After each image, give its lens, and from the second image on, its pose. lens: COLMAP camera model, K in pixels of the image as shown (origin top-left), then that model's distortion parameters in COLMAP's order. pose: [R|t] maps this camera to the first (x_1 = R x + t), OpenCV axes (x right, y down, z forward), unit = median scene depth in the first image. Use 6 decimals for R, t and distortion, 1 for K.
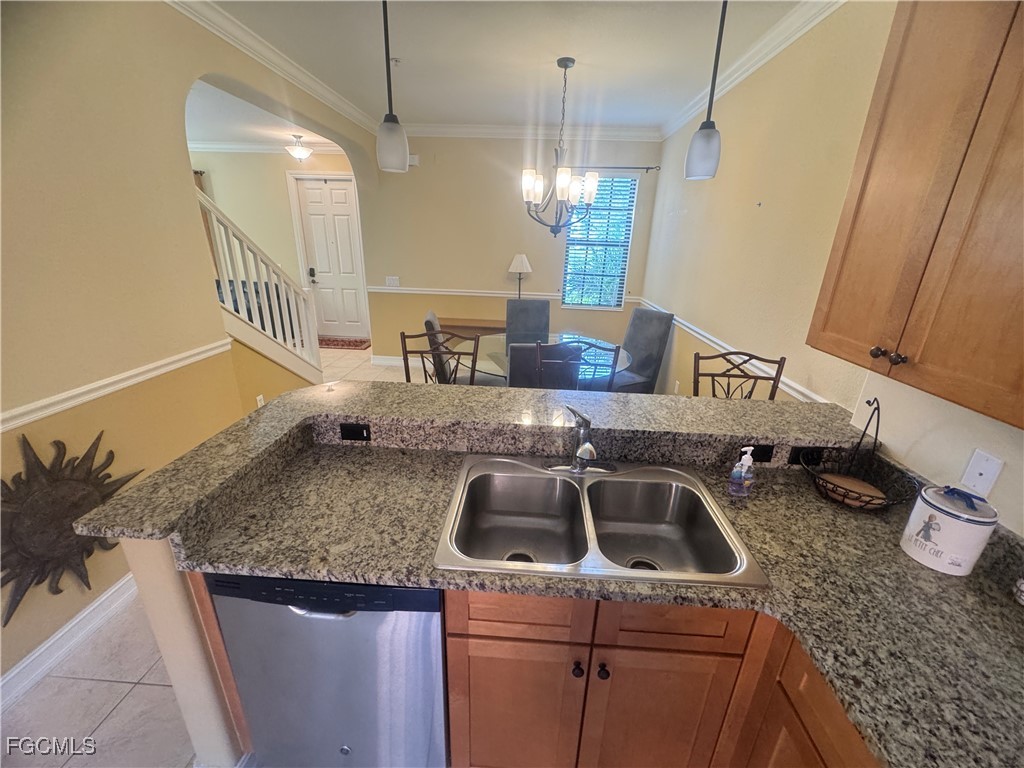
lens RADIAL K [[409.3, 0, 512.3], [0, 409.3, 384.2], [0, 0, 1]] dist [-0.001031, -0.000398]
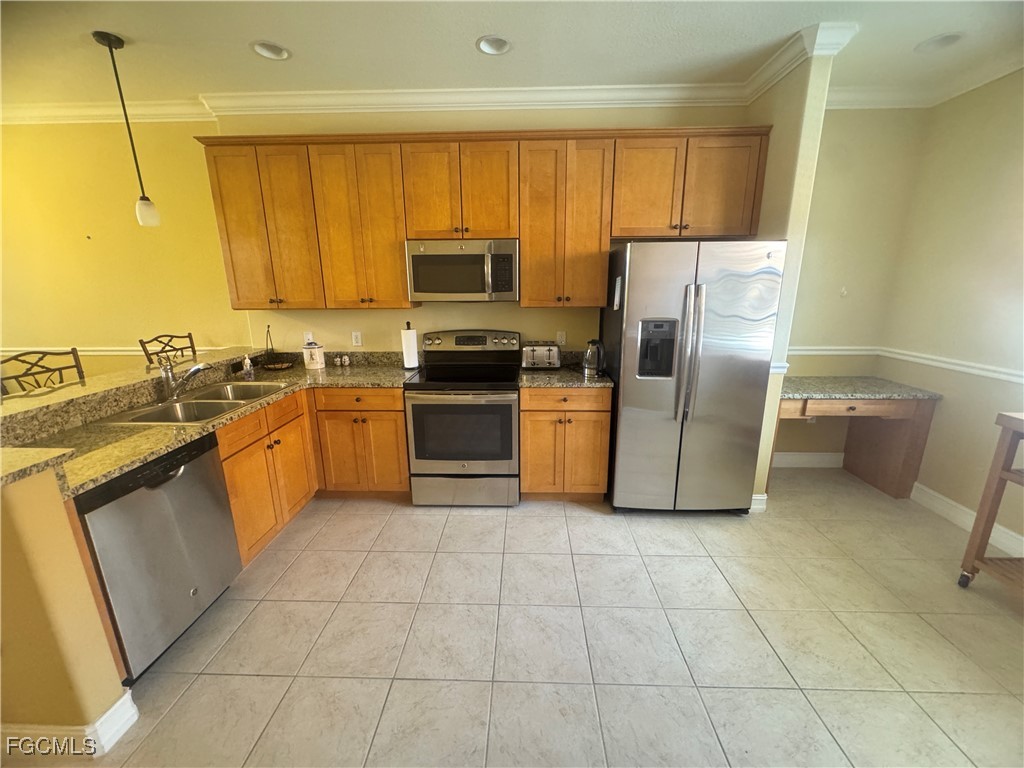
lens RADIAL K [[409.3, 0, 512.7], [0, 409.3, 383.3], [0, 0, 1]] dist [-0.001031, -0.000398]
pose [[-0.022518, -0.266132, 0.963674, -0.991602], [0.343764, 0.903081, 0.257431, 0.138987], [-0.938786, 0.337073, 0.071151, -0.261364]]
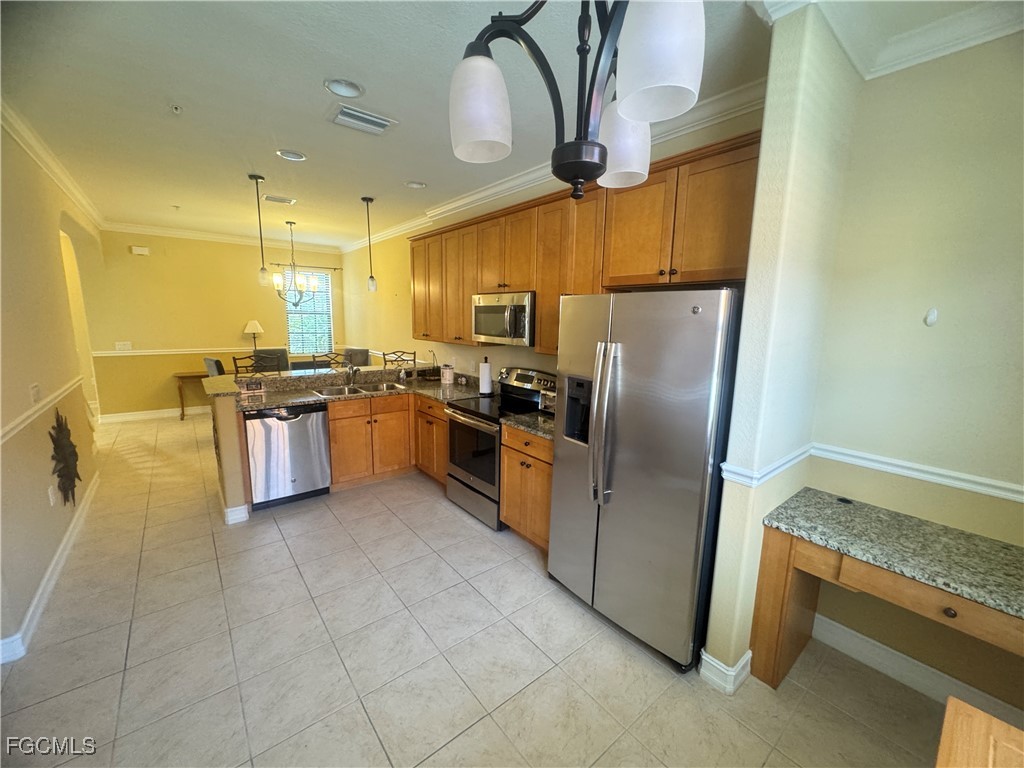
lens RADIAL K [[409.3, 0, 511.2], [0, 409.3, 383.6], [0, 0, 1]] dist [-0.001031, -0.000398]
pose [[0.742217, -0.122994, 0.658776, -0.646857], [0.228905, 0.970421, -0.076720, 0.483191], [-0.629854, 0.207741, 0.748417, -1.335922]]
